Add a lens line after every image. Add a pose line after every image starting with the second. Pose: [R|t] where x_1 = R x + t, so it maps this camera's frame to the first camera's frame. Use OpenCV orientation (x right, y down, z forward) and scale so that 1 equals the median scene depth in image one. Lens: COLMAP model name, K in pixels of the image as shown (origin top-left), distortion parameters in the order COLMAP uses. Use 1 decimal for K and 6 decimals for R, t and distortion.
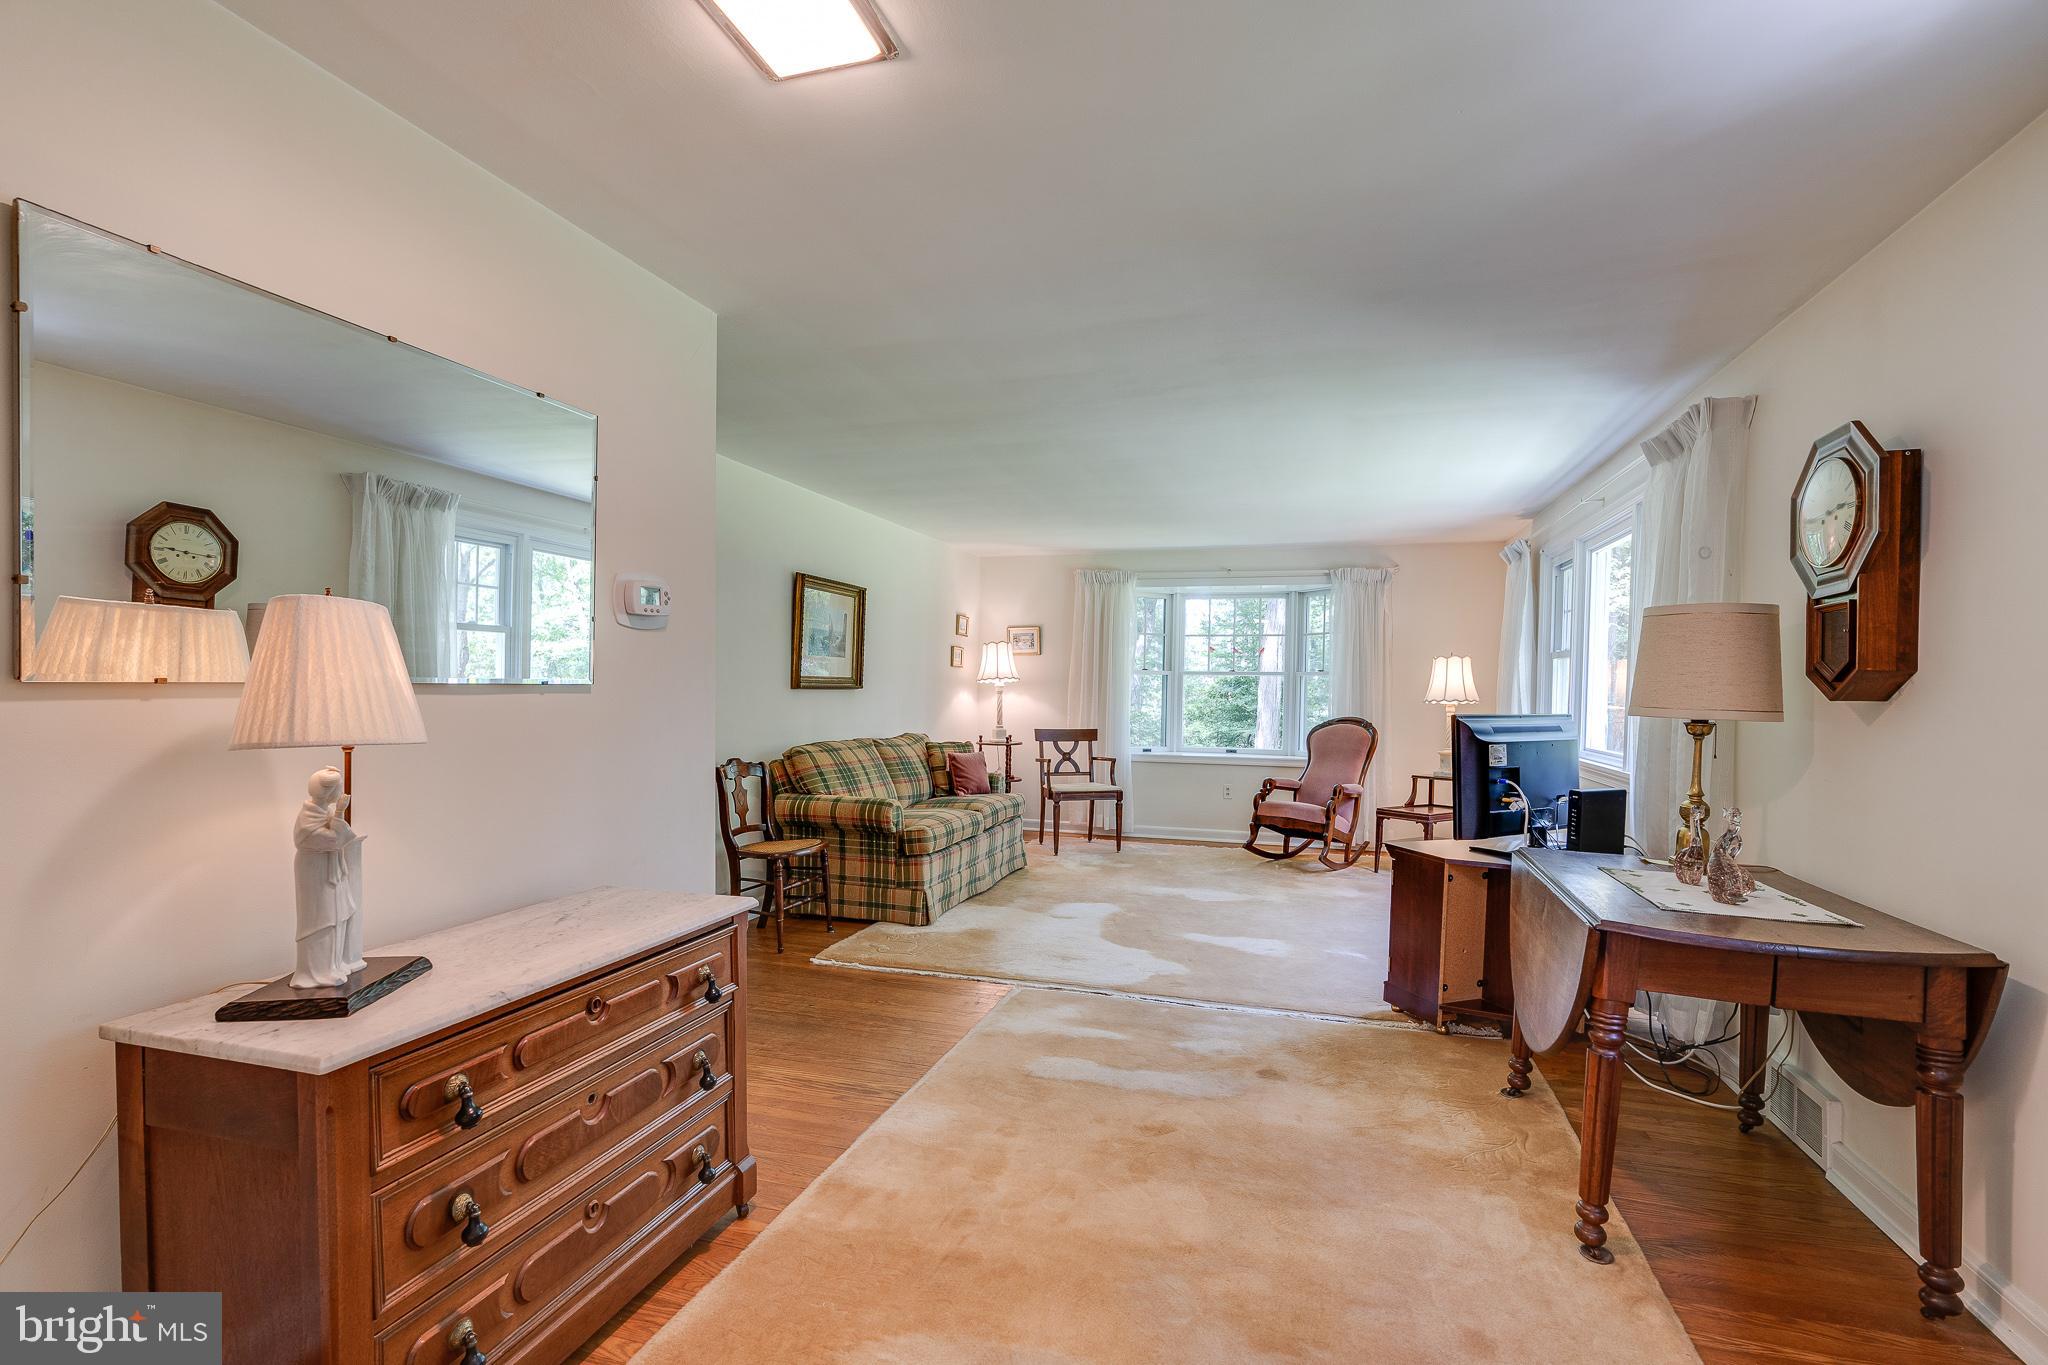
lens RADIAL K [[939.6, 0, 1034.5], [0, 939.6, 713.3], [0, 0, 1]] dist [-0.005643, -0.000392]
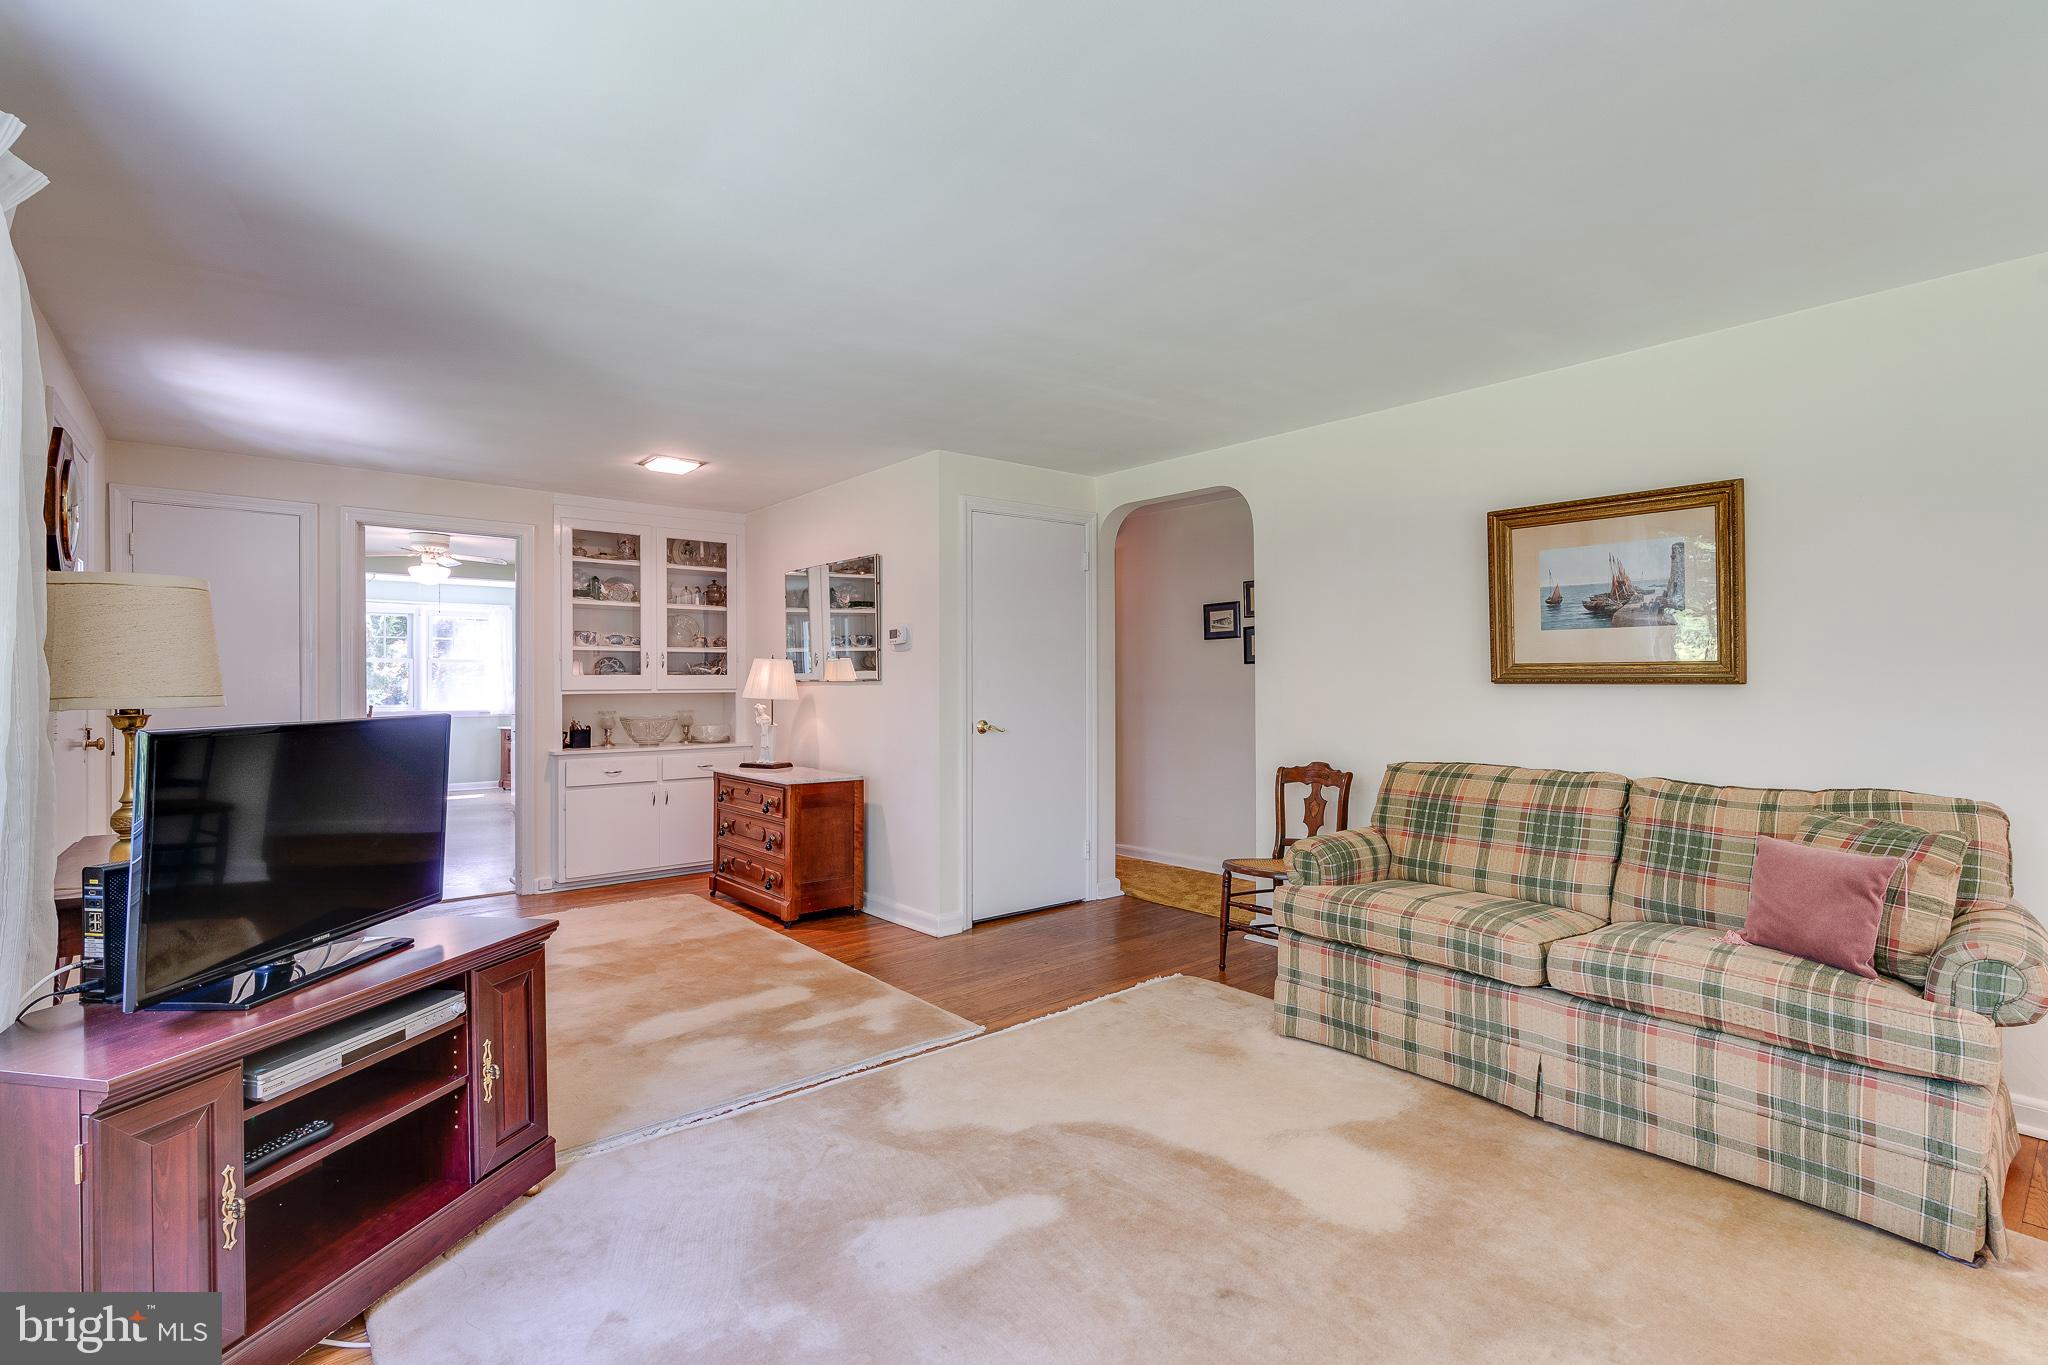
lens RADIAL K [[932.0, 0, 1026.3], [0, 932.0, 679.5], [0, 0, 1]] dist [-0.005382, 0.000292]
pose [[-0.550651, -0.012868, -0.834637, 0.480483], [-0.025367, 0.999677, 0.001324, -0.020920], [0.834350, 0.021902, -0.550800, 1.063710]]
